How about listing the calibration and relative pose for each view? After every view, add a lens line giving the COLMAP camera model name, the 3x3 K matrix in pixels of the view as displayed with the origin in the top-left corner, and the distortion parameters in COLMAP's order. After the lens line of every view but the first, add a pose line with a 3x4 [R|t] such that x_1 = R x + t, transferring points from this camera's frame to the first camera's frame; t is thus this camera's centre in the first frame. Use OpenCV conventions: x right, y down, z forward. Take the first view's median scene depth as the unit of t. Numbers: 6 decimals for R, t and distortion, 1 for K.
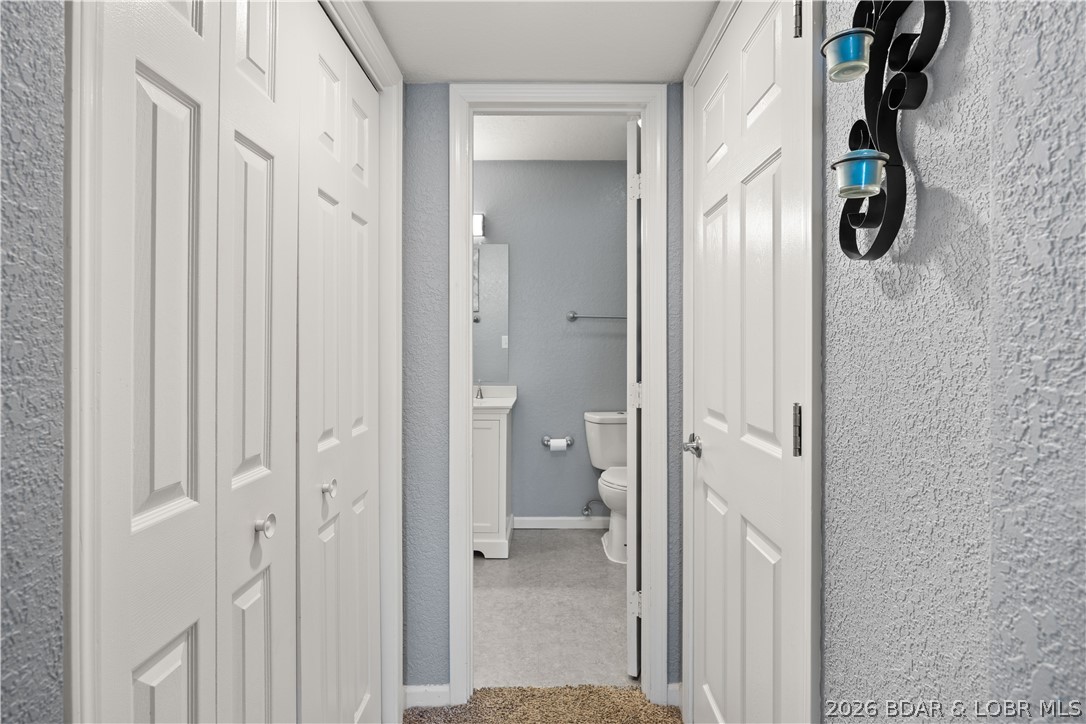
lens RADIAL K [[591.1, 0, 544.0], [0, 591.1, 357.6], [0, 0, 1]] dist [-0.005174, -0.001567]
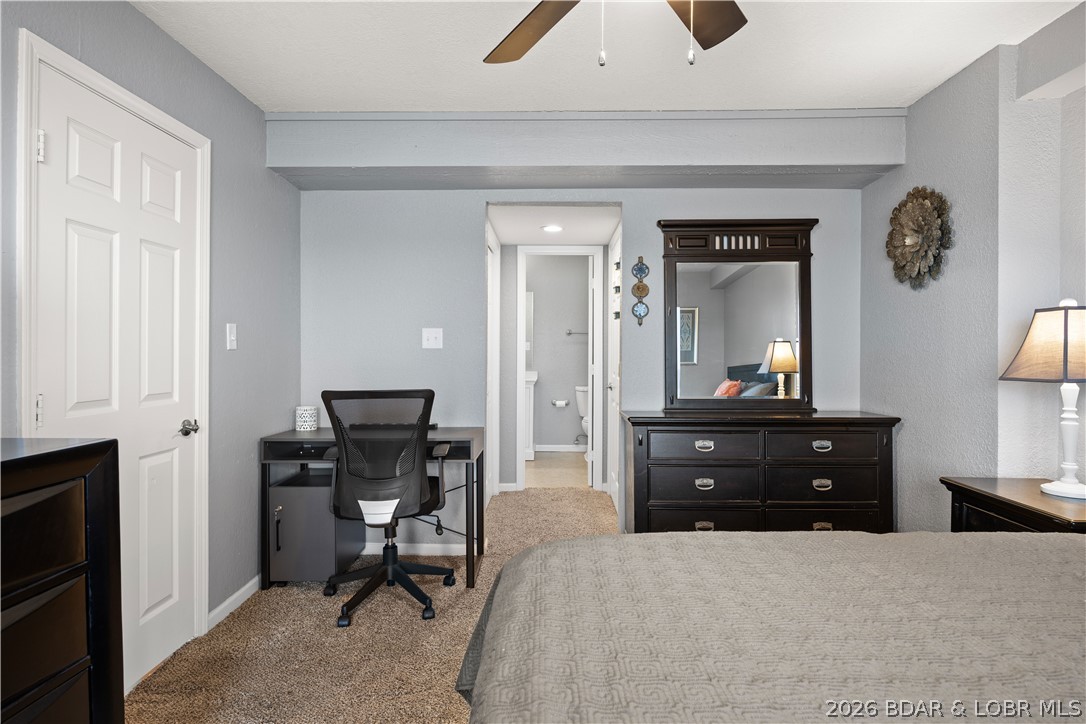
lens RADIAL K [[591.1, 0, 543.1], [0, 591.1, 359.7], [0, 0, 1]] dist [-0.005174, -0.001567]
pose [[0.999932, 0.004371, -0.010775, -0.011104], [-0.004360, 0.999990, 0.001105, 0.013332], [0.010780, -0.001058, 0.999941, -0.847083]]
